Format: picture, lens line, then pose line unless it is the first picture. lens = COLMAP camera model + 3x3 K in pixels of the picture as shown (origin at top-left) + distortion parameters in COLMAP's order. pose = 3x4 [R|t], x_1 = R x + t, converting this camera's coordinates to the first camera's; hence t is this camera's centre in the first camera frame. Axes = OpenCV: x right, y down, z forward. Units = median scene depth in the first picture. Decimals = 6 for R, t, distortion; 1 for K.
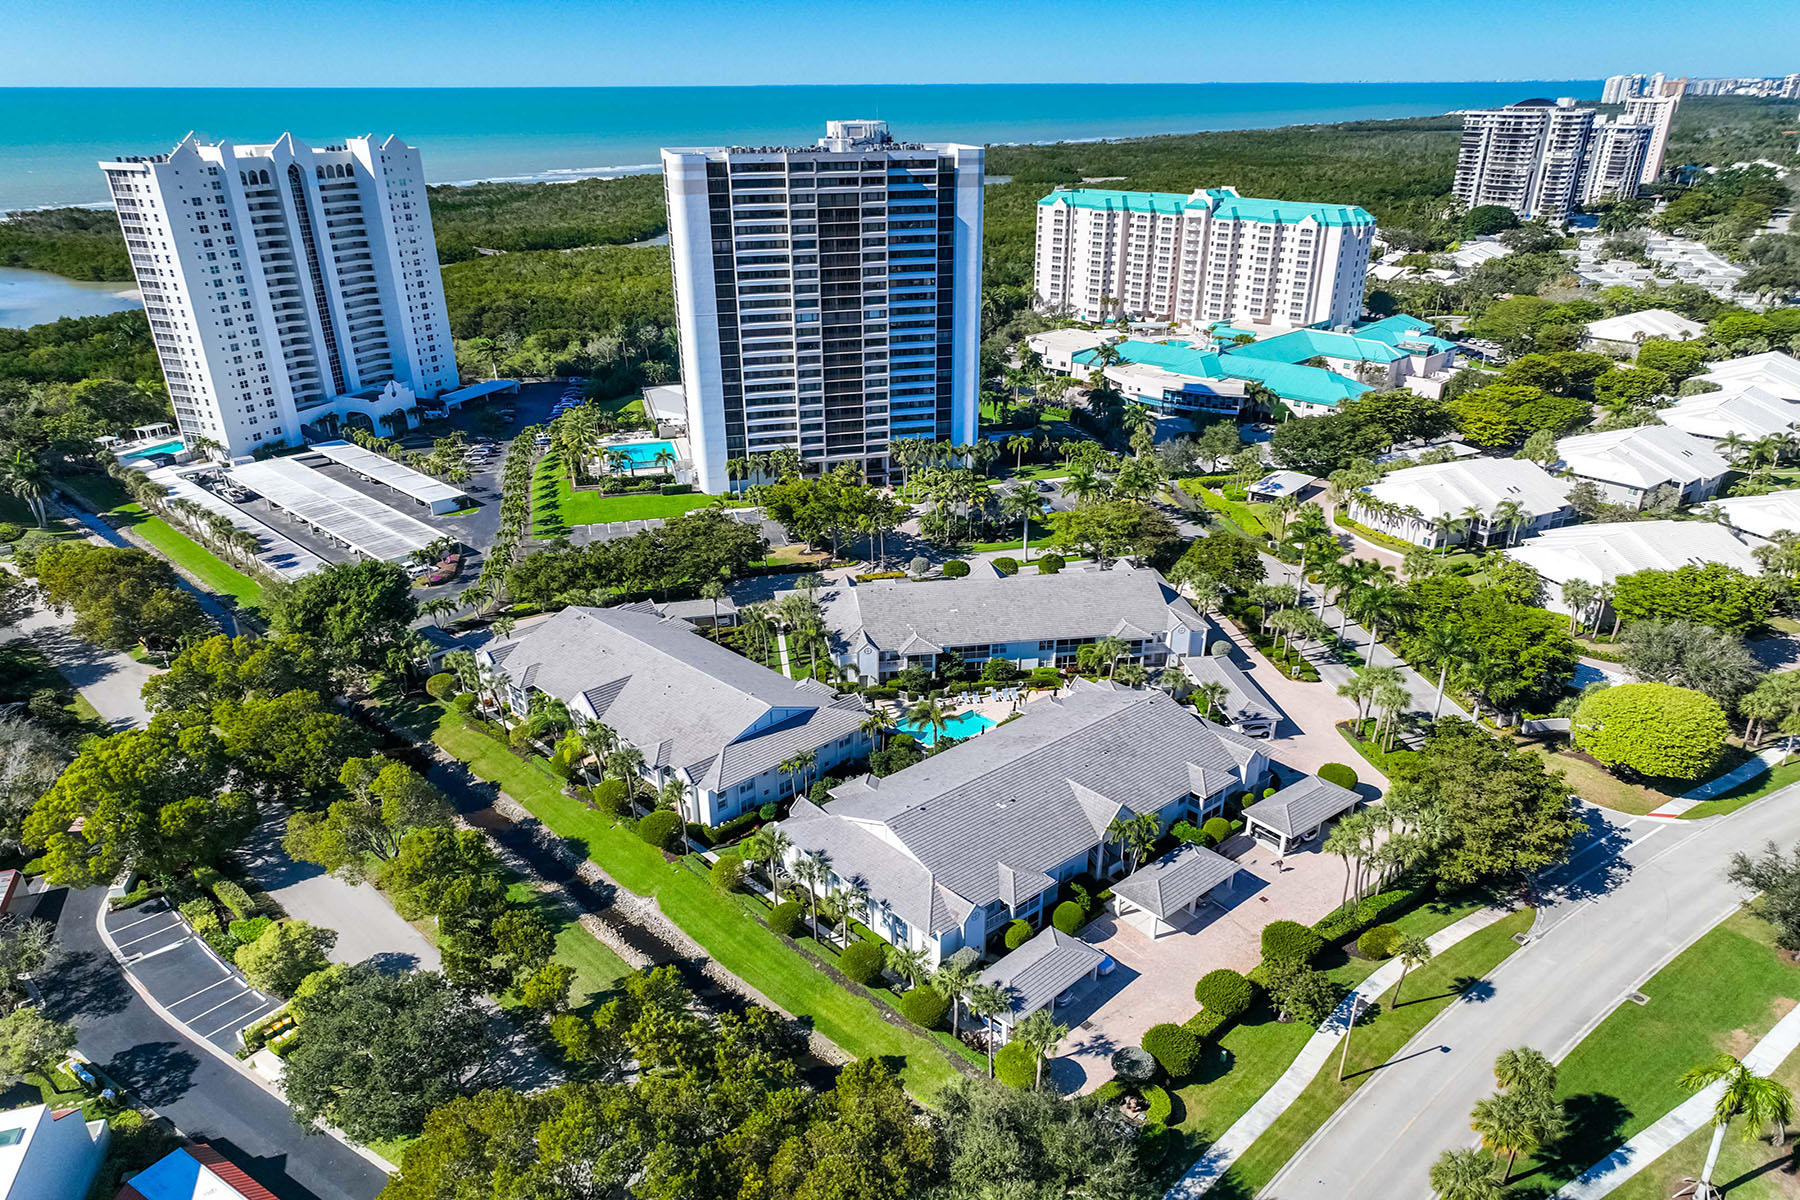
lens RADIAL K [[1255.3, 0, 892.0], [0, 1255.3, 664.0], [0, 0, 1]] dist [0.007879, 0.003085]
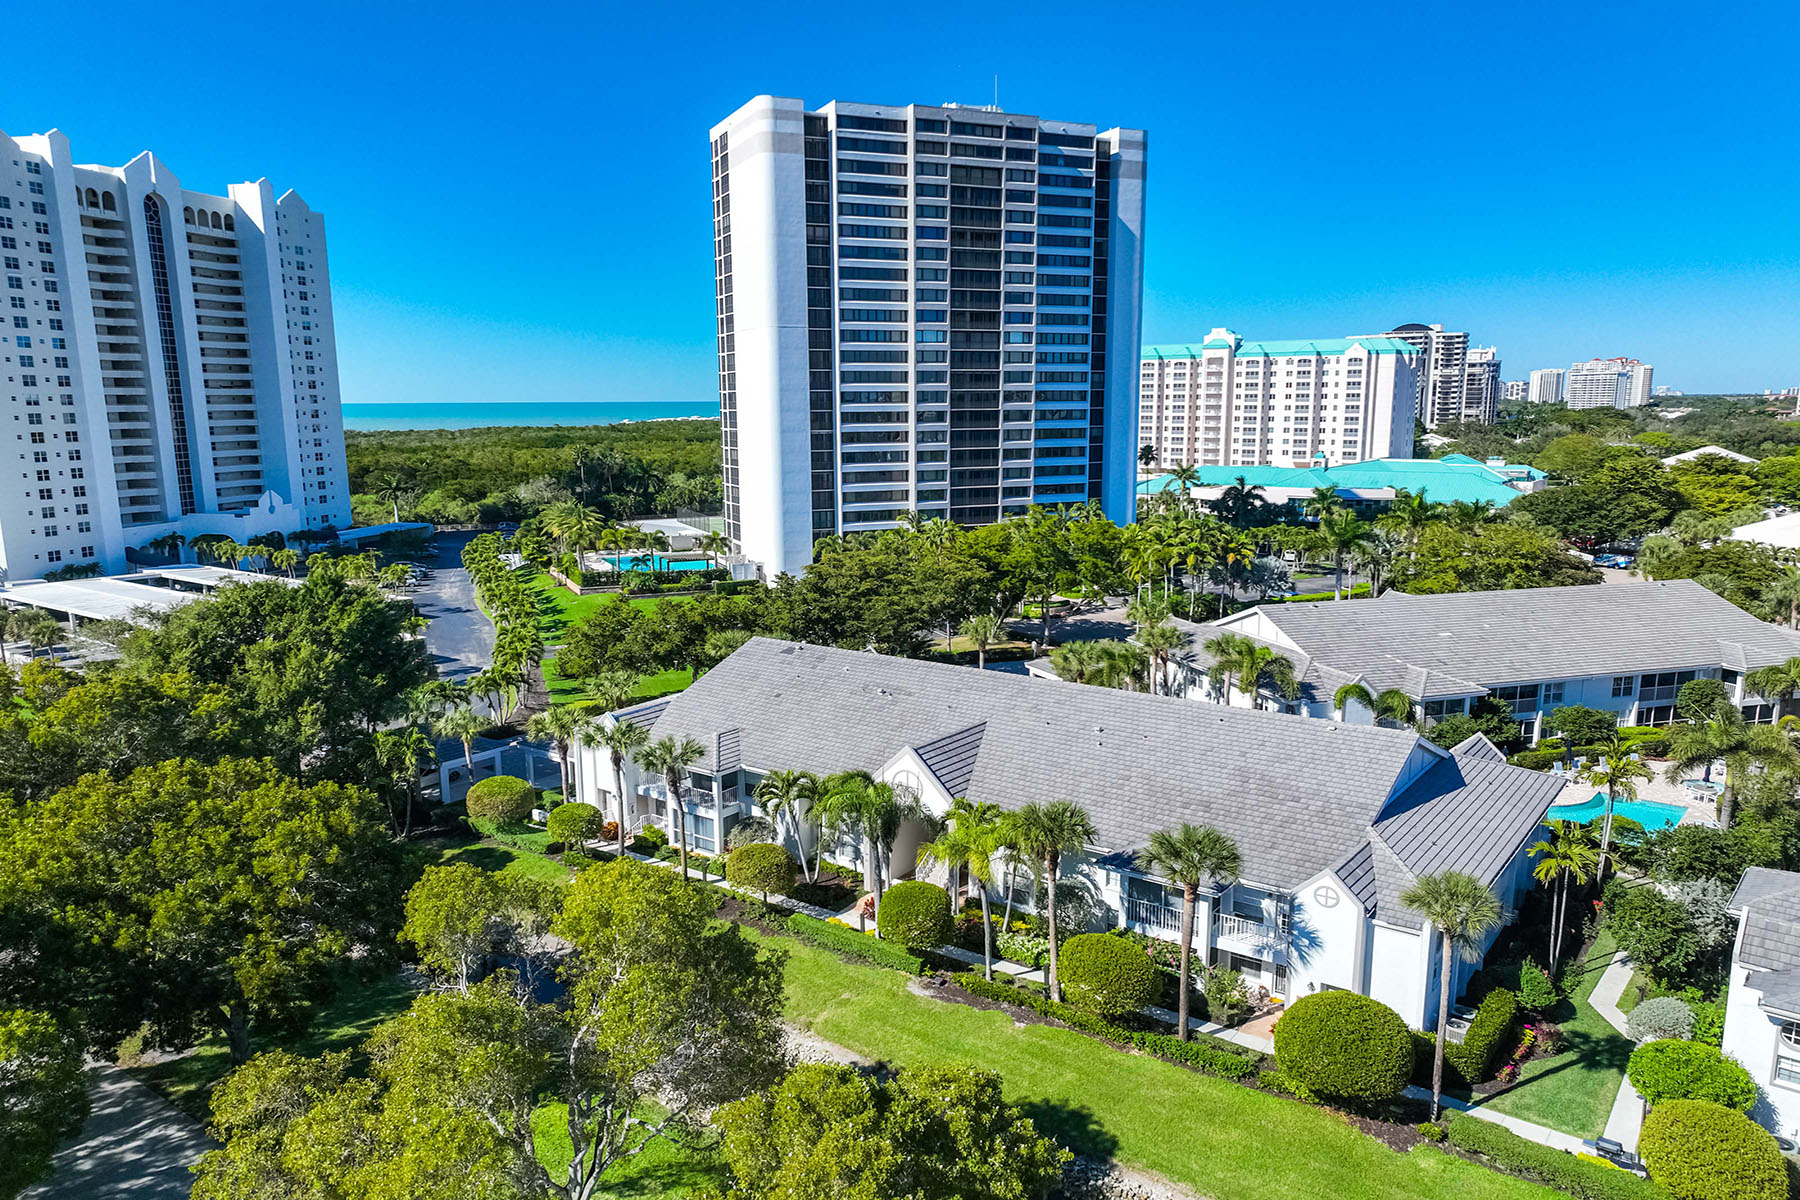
lens RADIAL K [[1282.8, 0, 900.0], [0, 1282.8, 600.0], [0, 0, 1]] dist [0.003736, 0.003450]
pose [[0.989038, -0.027173, 0.145142, -0.179154], [0.065007, 0.962672, -0.262749, 0.050208], [-0.132585, 0.269304, 0.953885, 0.331202]]
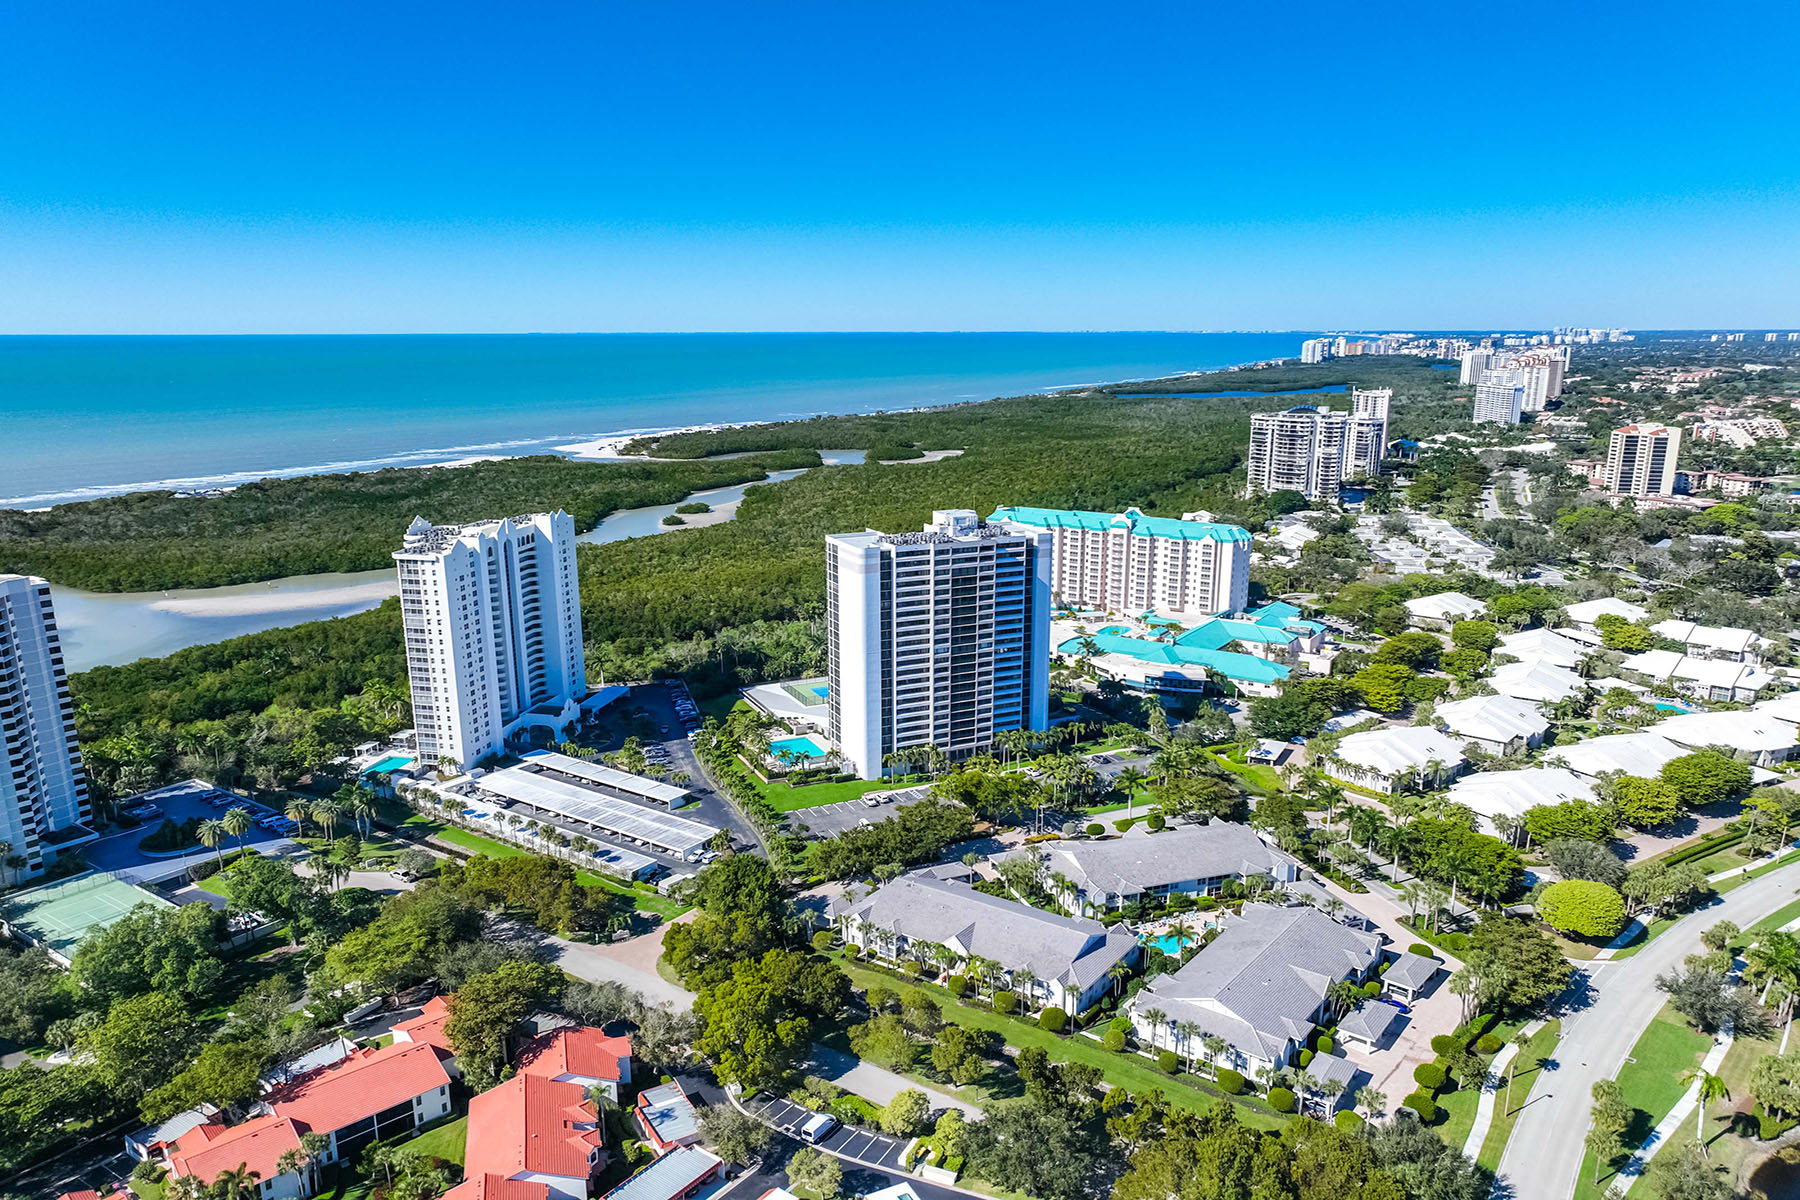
lens RADIAL K [[1246.4, 0, 906.1], [0, 1246.4, 619.3], [0, 0, 1]] dist [0.002726, 0.000837]
pose [[0.984489, -0.036206, 0.171669, -0.317988], [0.071562, 0.976248, -0.204499, -0.027731], [-0.160187, 0.213612, 0.963696, -0.310867]]
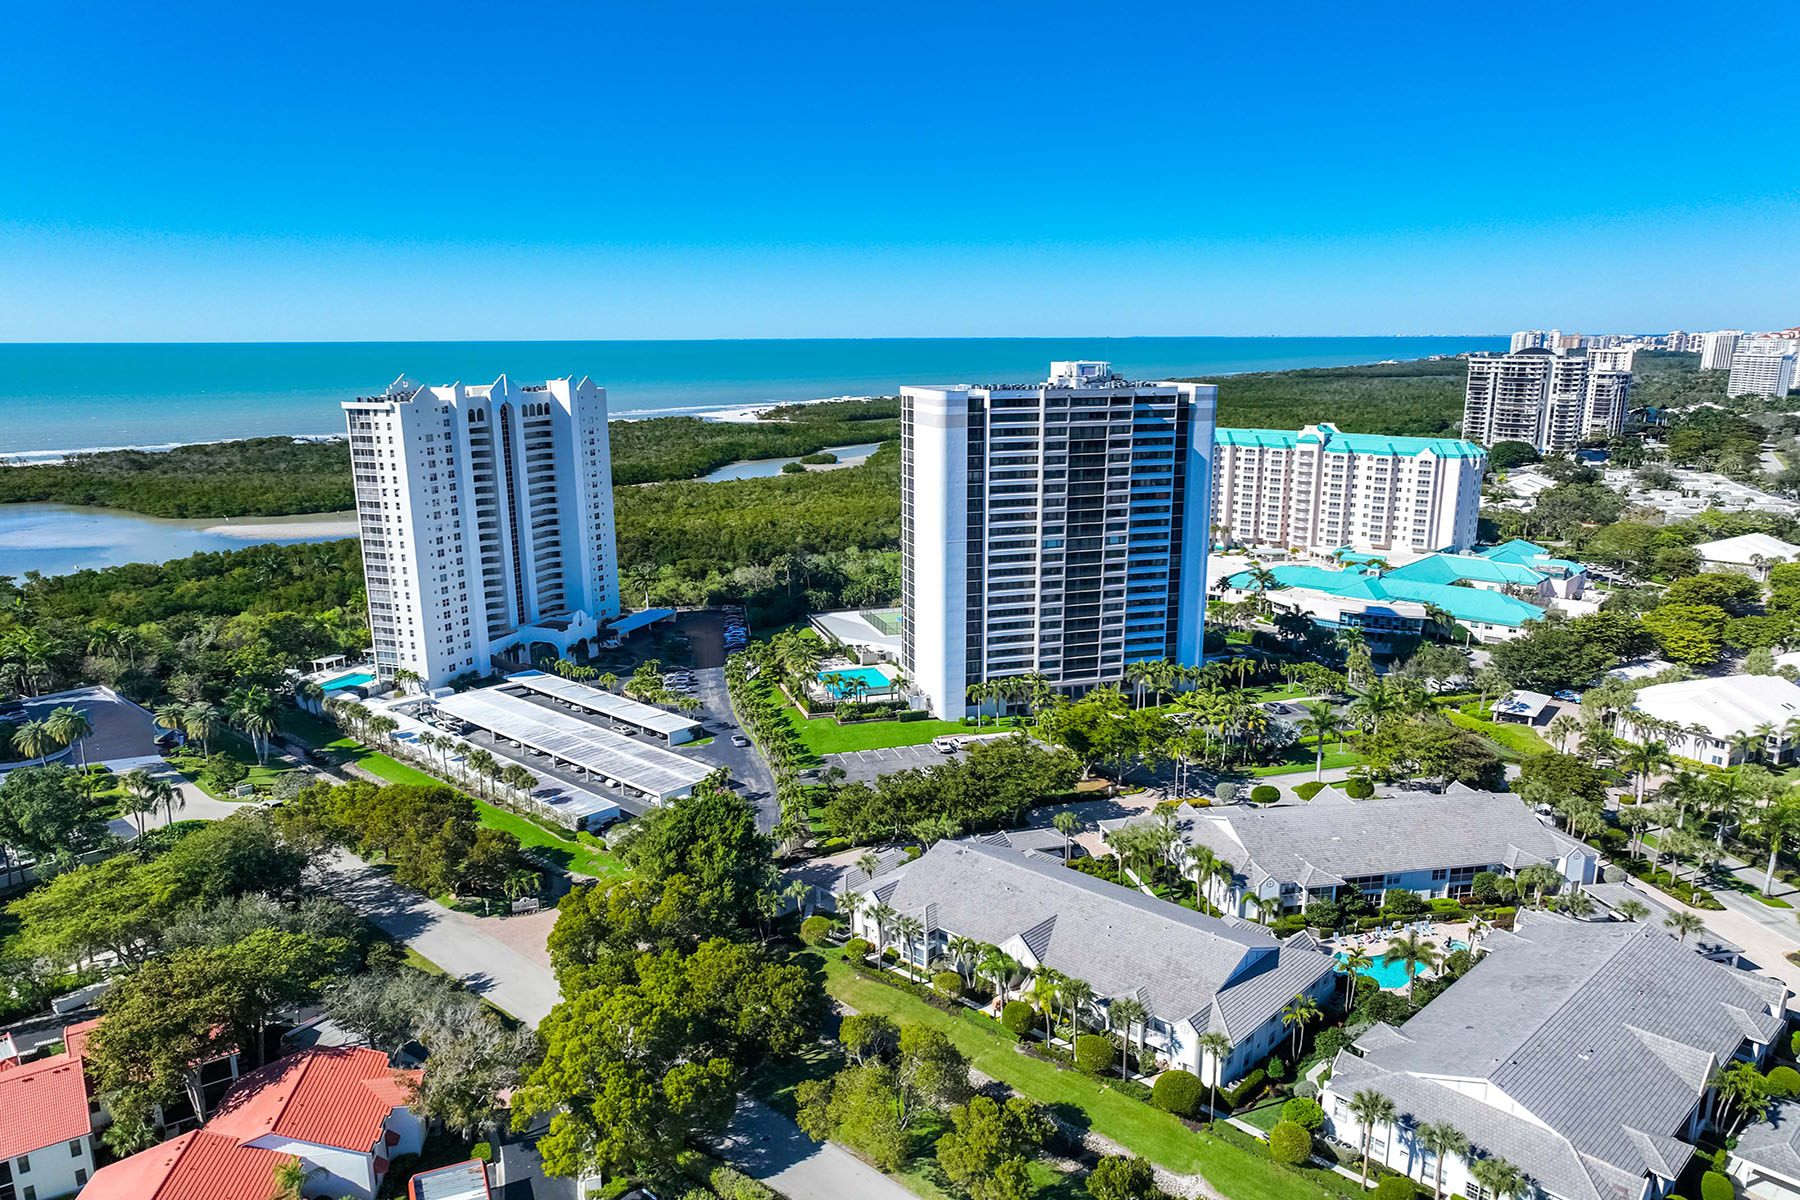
lens RADIAL K [[1263.6, 0, 901.6], [0, 1263.6, 629.7], [0, 0, 1]] dist [0.002276, 0.005955]
pose [[0.999244, -0.009322, 0.037743, -0.210233], [0.016809, 0.978985, -0.203237, -0.005760], [-0.035055, 0.203718, 0.978402, 0.030025]]
